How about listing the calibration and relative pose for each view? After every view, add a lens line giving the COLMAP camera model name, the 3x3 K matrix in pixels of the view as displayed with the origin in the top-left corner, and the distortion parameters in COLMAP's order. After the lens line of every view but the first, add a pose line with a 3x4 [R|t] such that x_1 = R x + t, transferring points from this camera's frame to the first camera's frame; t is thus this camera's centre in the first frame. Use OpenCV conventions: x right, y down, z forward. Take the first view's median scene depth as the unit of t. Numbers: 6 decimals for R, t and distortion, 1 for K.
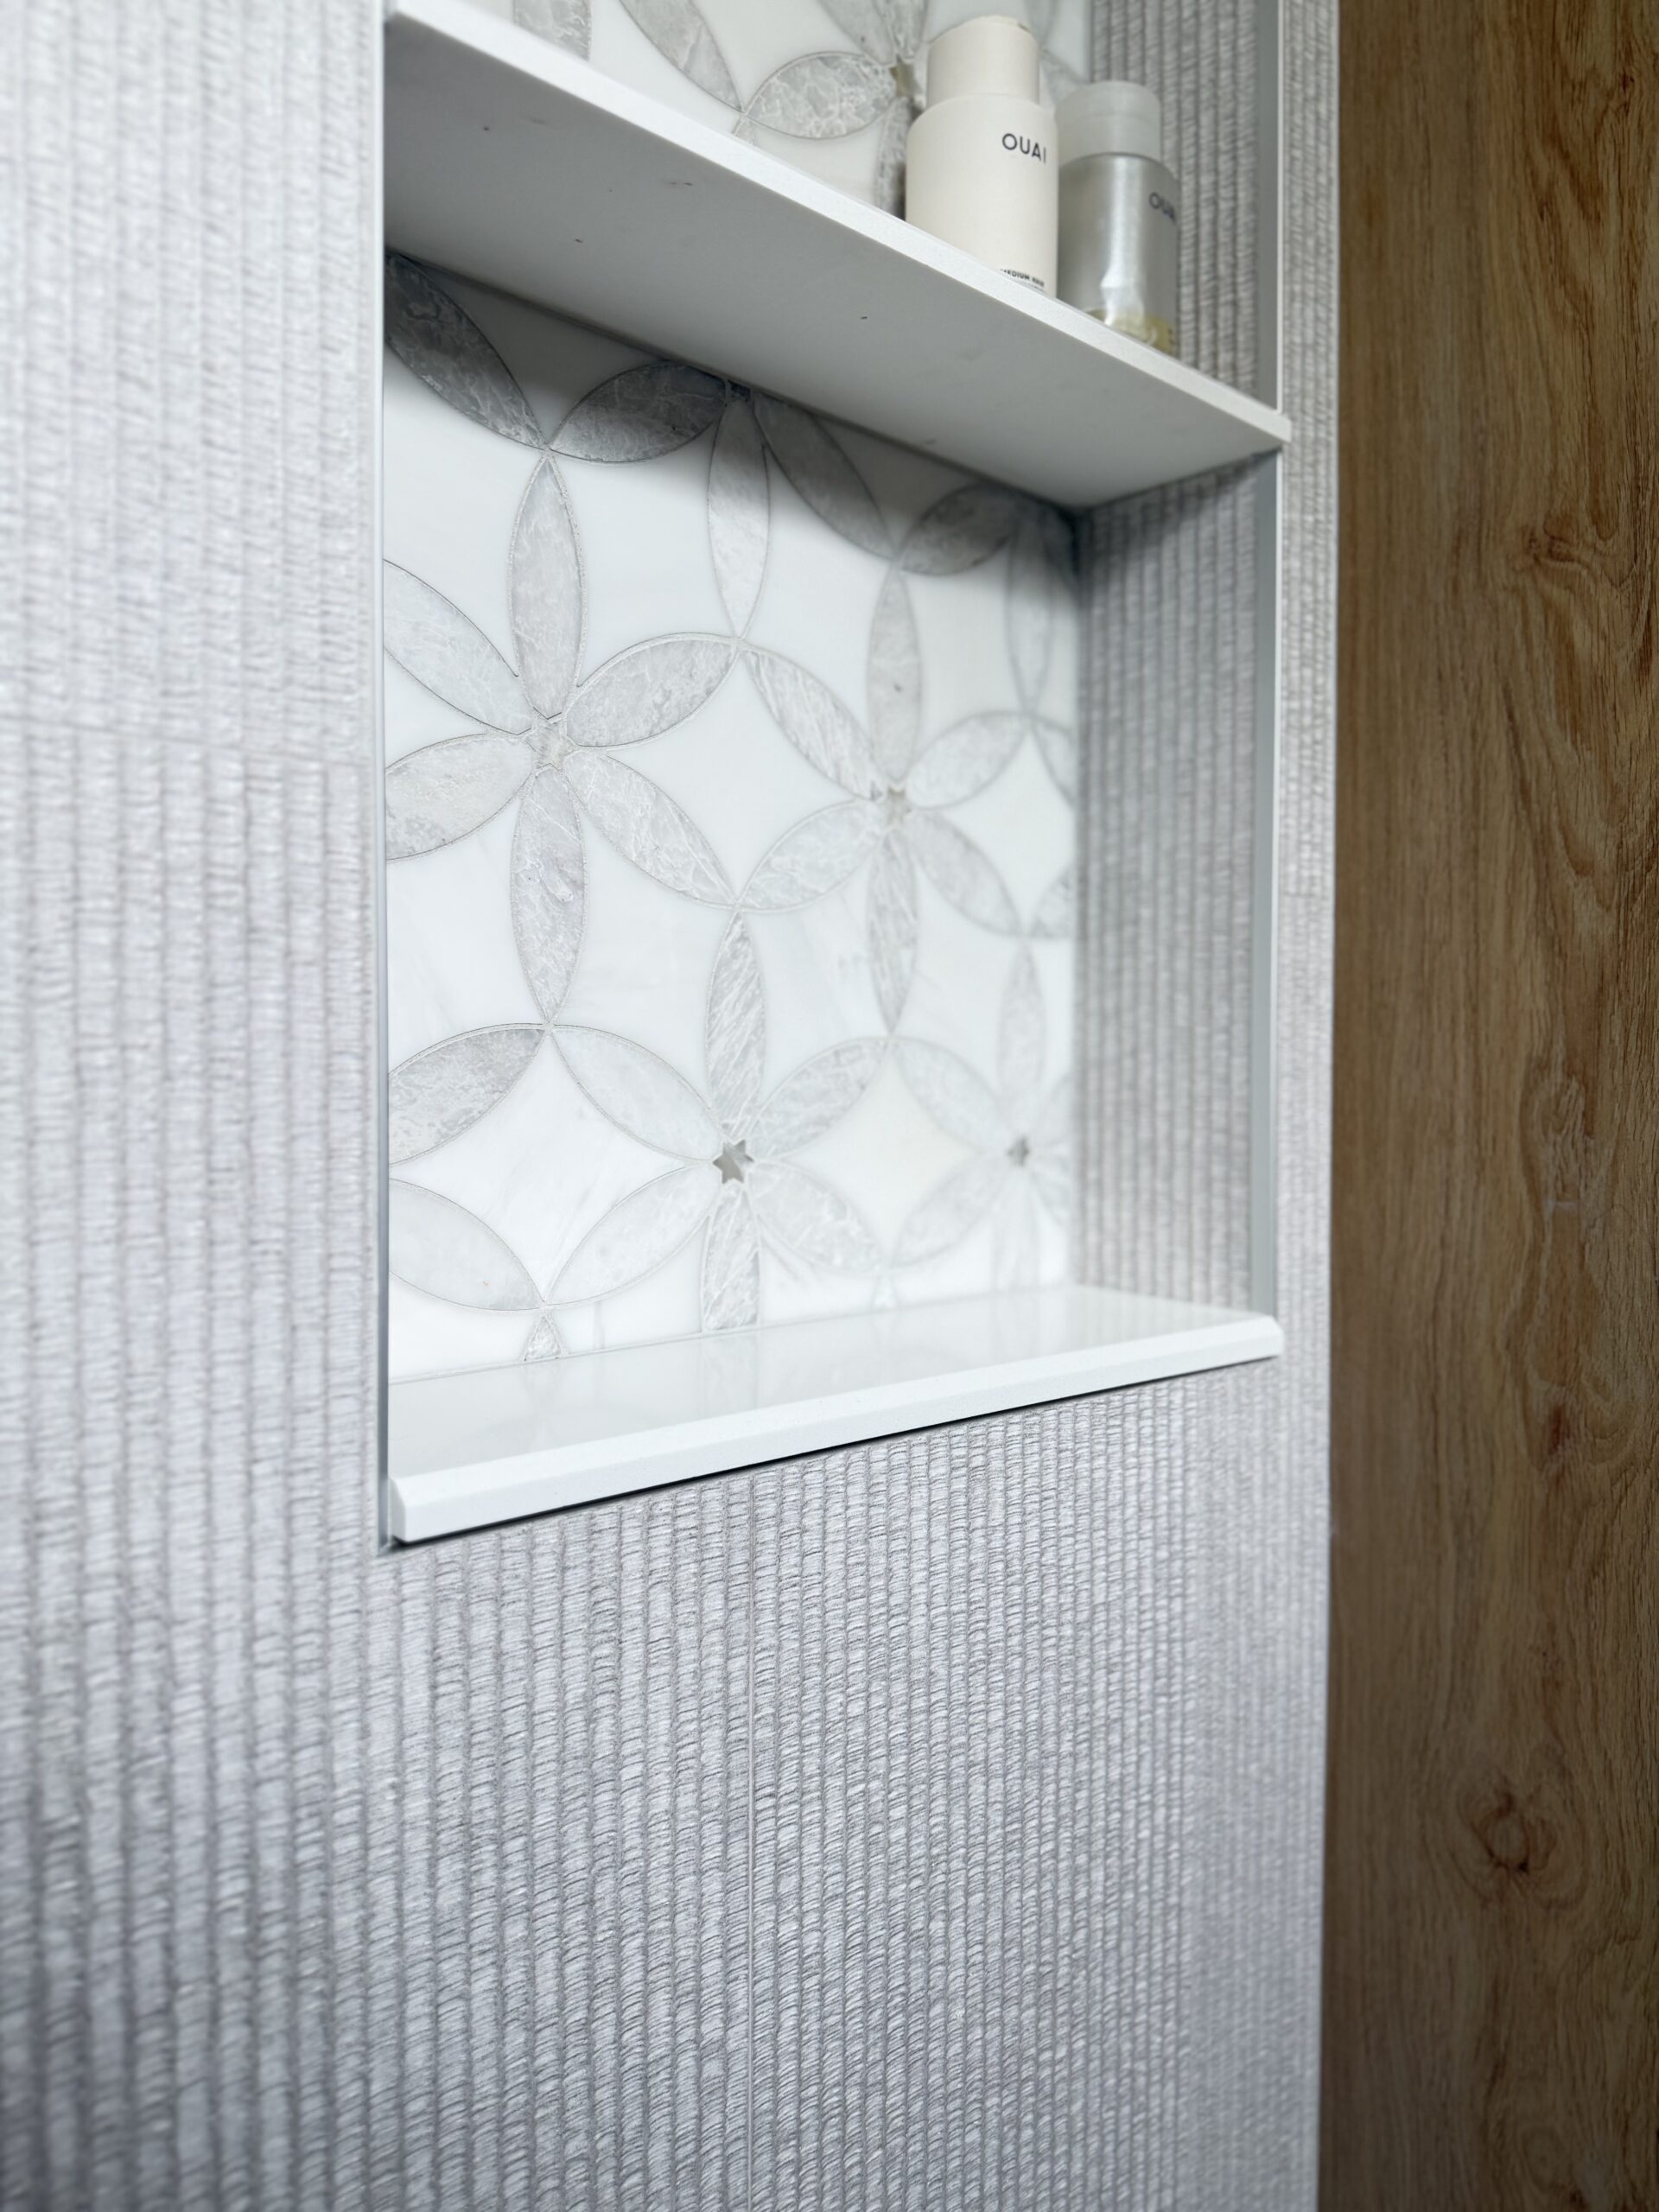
lens RADIAL K [[1565.3, 0, 822.3], [0, 1565.3, 1105.5], [0, 0, 1]] dist [0.048021, -0.076605]
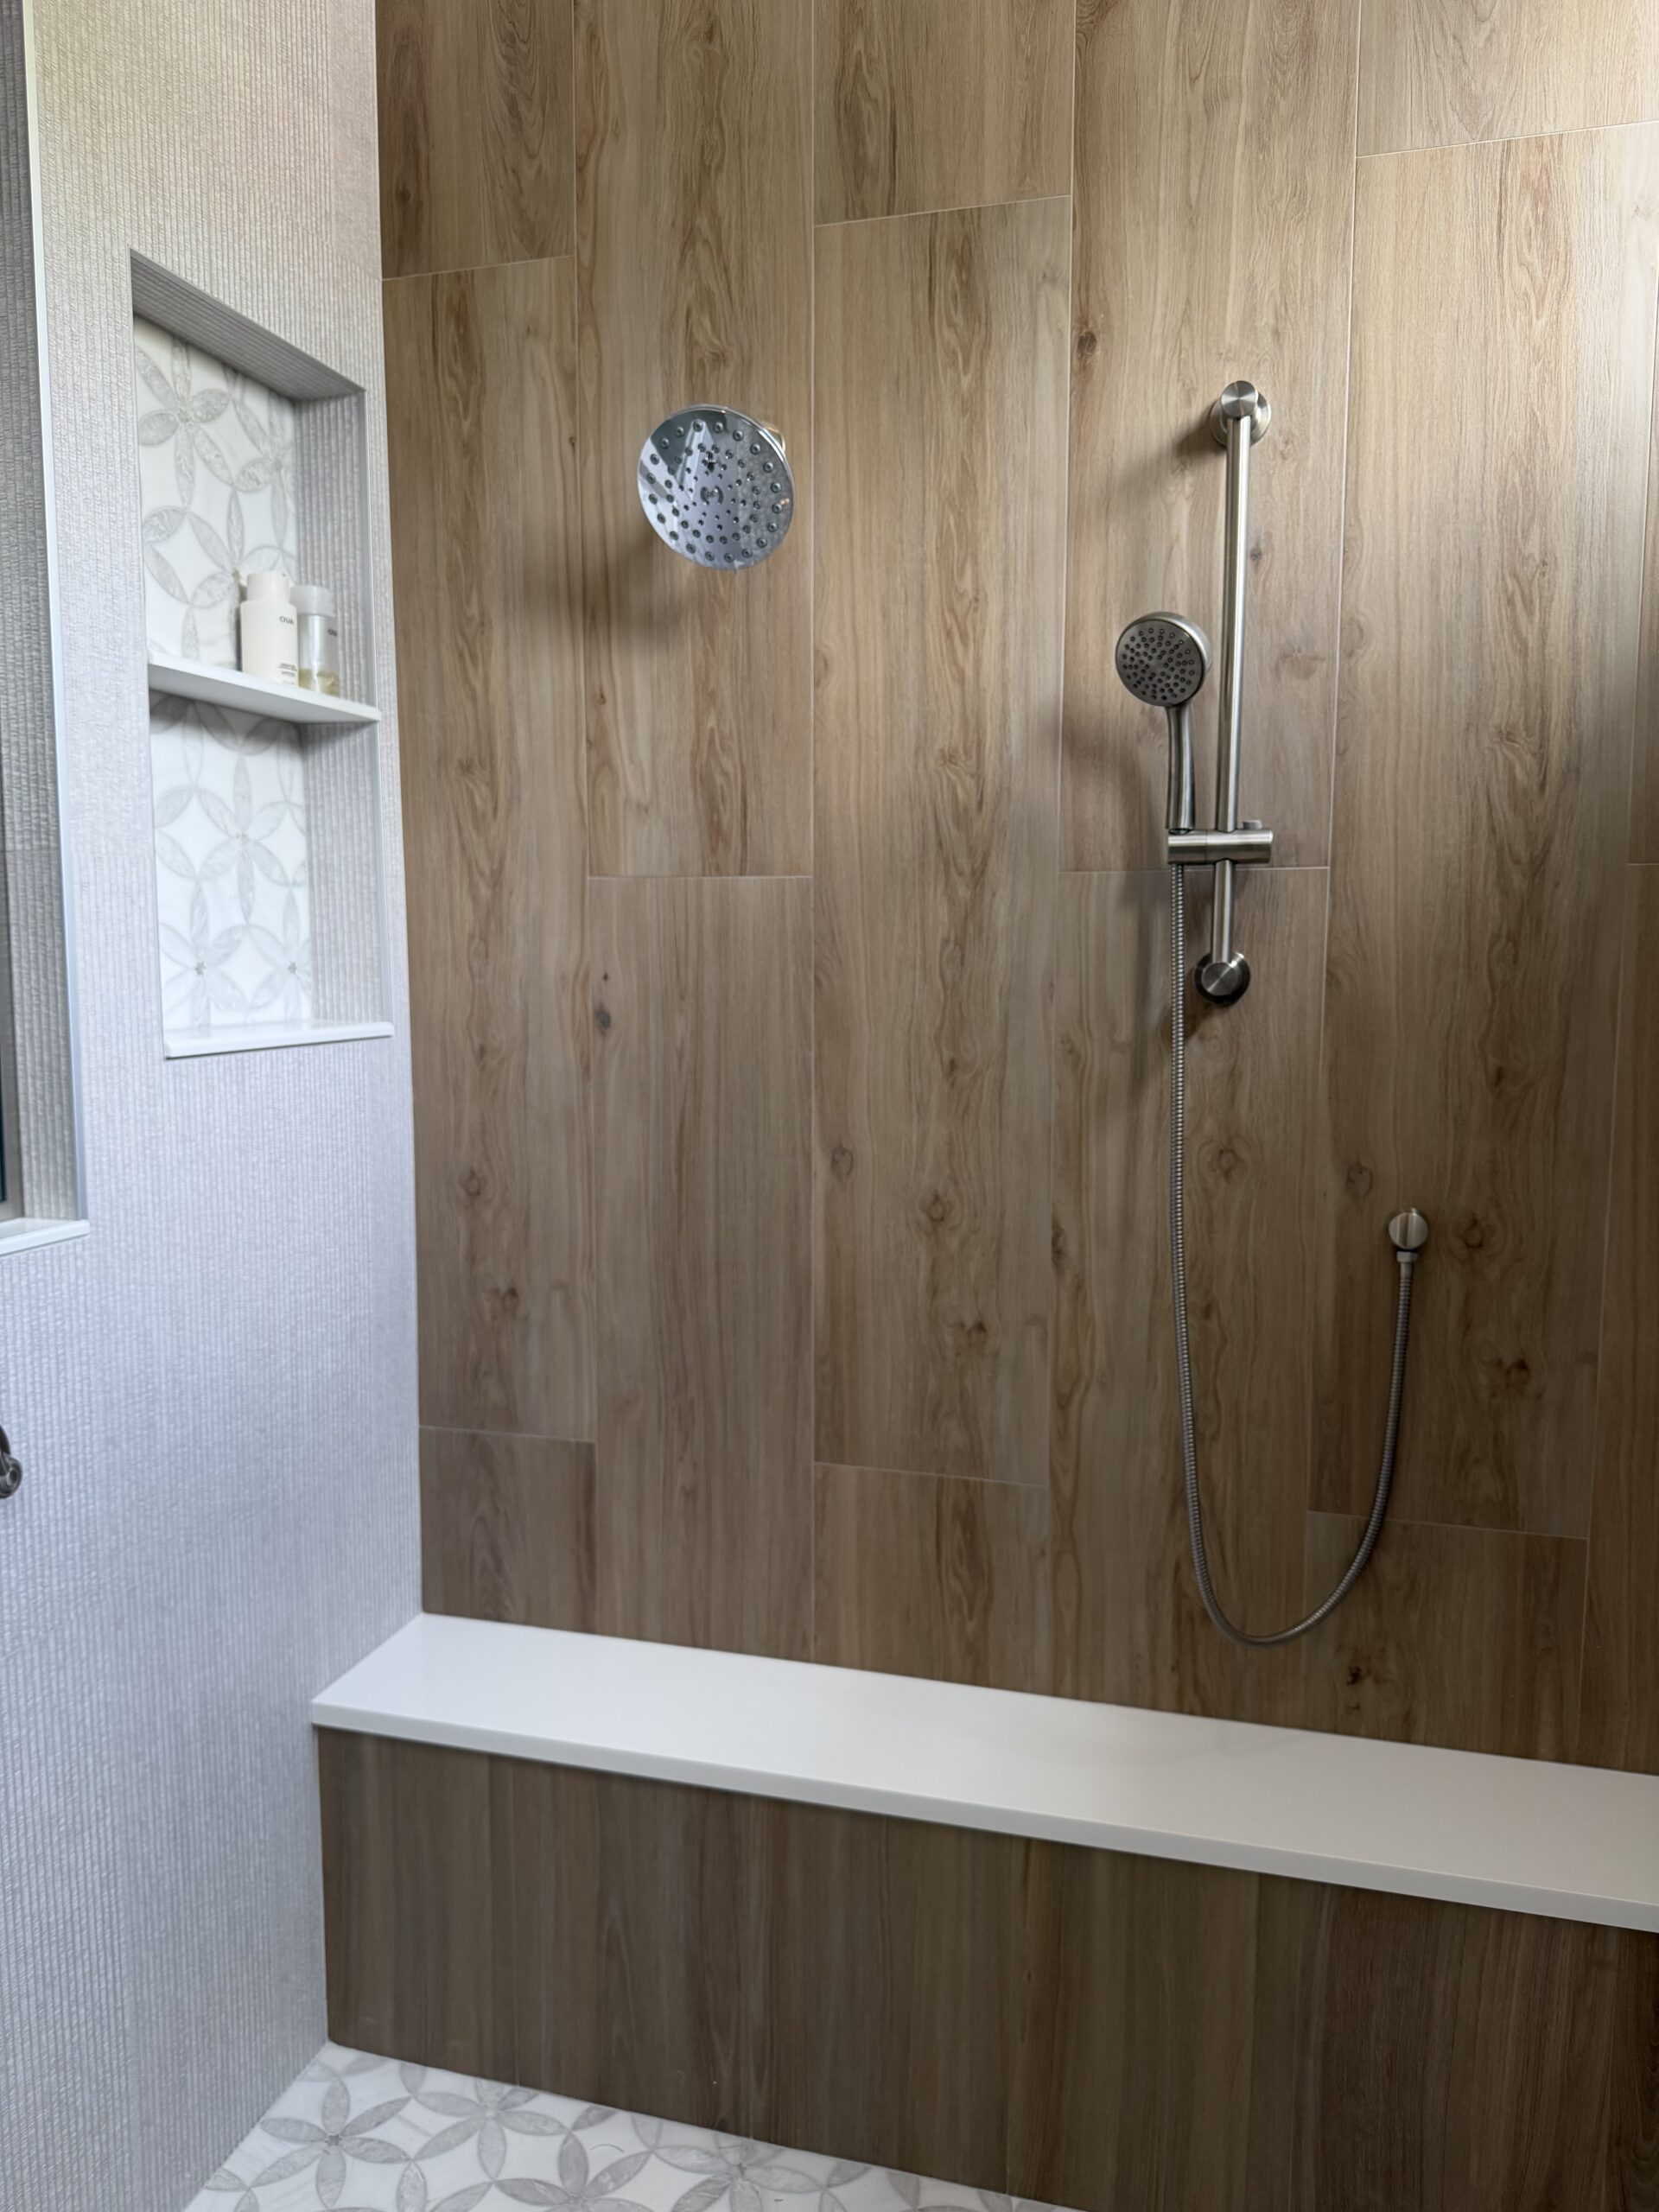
lens RADIAL K [[1565.3, 0, 838.1], [0, 1565.3, 1121.6], [0, 0, 1]] dist [0.048021, -0.076605]
pose [[0.843237, -0.064278, 0.533684, -0.592004], [0.016531, 0.995456, 0.093775, 0.059723], [-0.537287, -0.070252, 0.840468, -1.951466]]
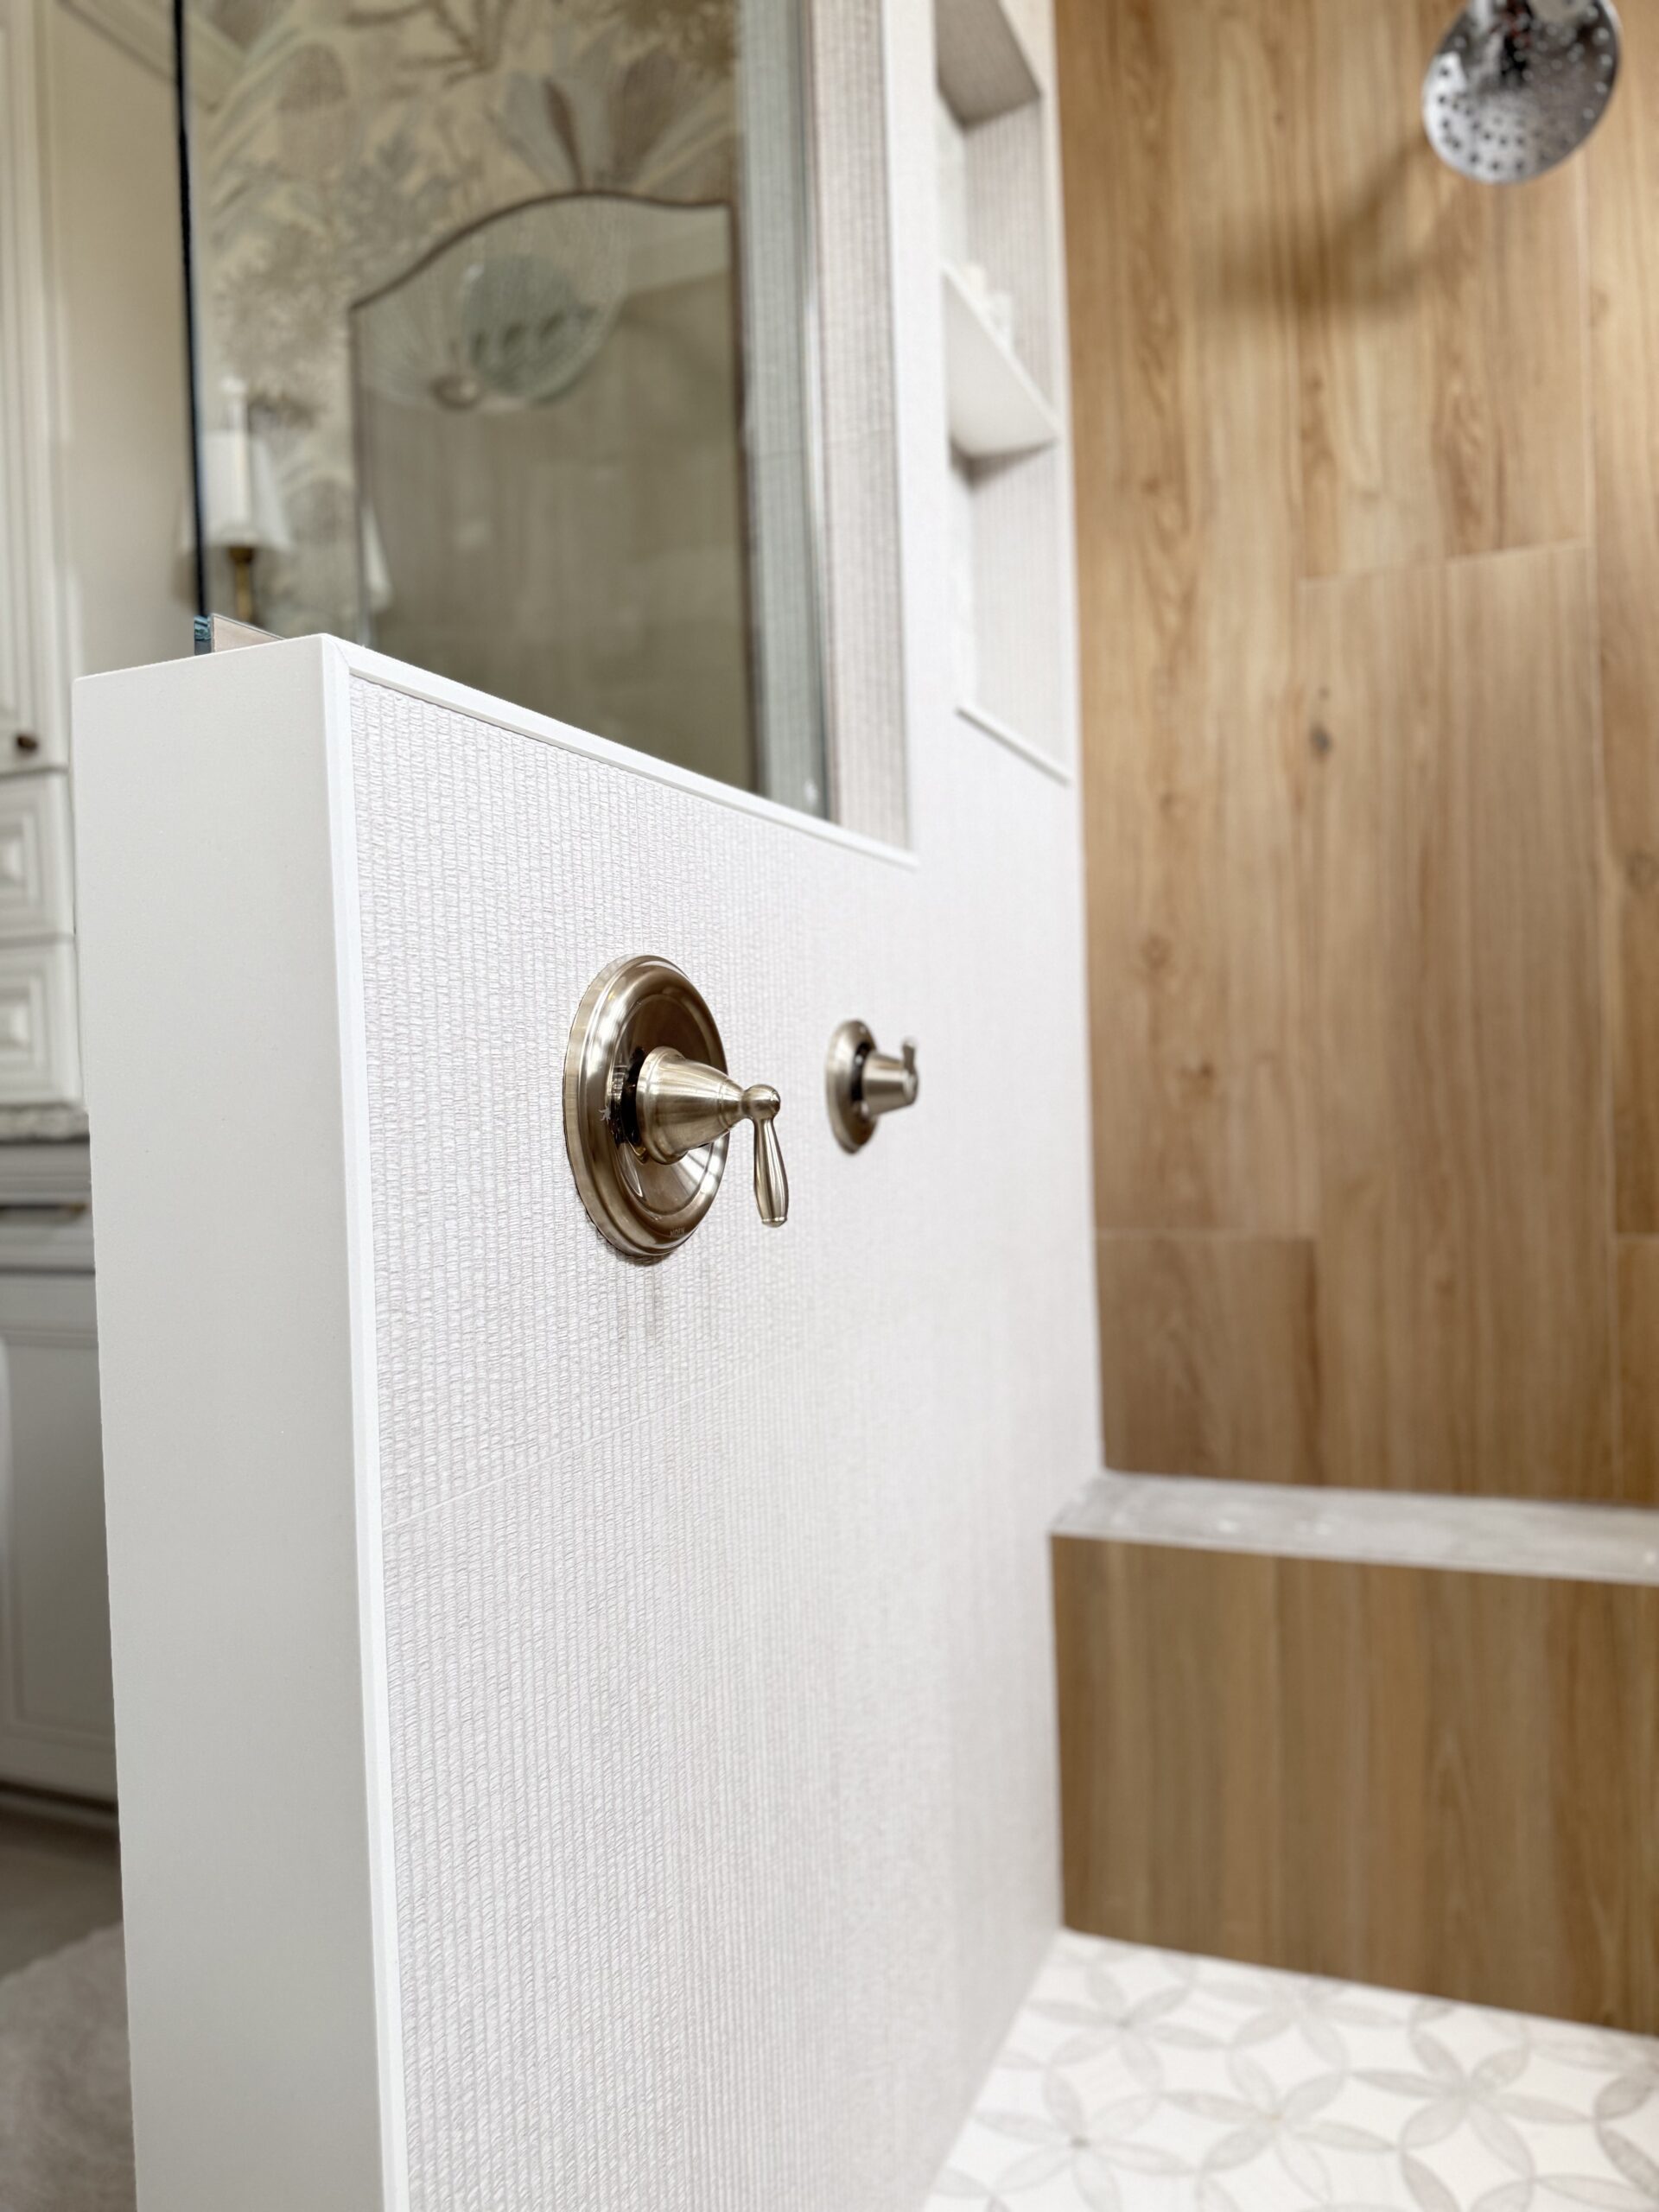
lens RADIAL K [[1565.3, 0, 814.0], [0, 1565.3, 1133.6], [0, 0, 1]] dist [0.048021, -0.076605]
pose [[0.907108, -0.044734, 0.418513, -1.265743], [0.050348, 0.998729, -0.002375, 0.747397], [-0.417875, 0.023226, 0.908208, -1.234780]]
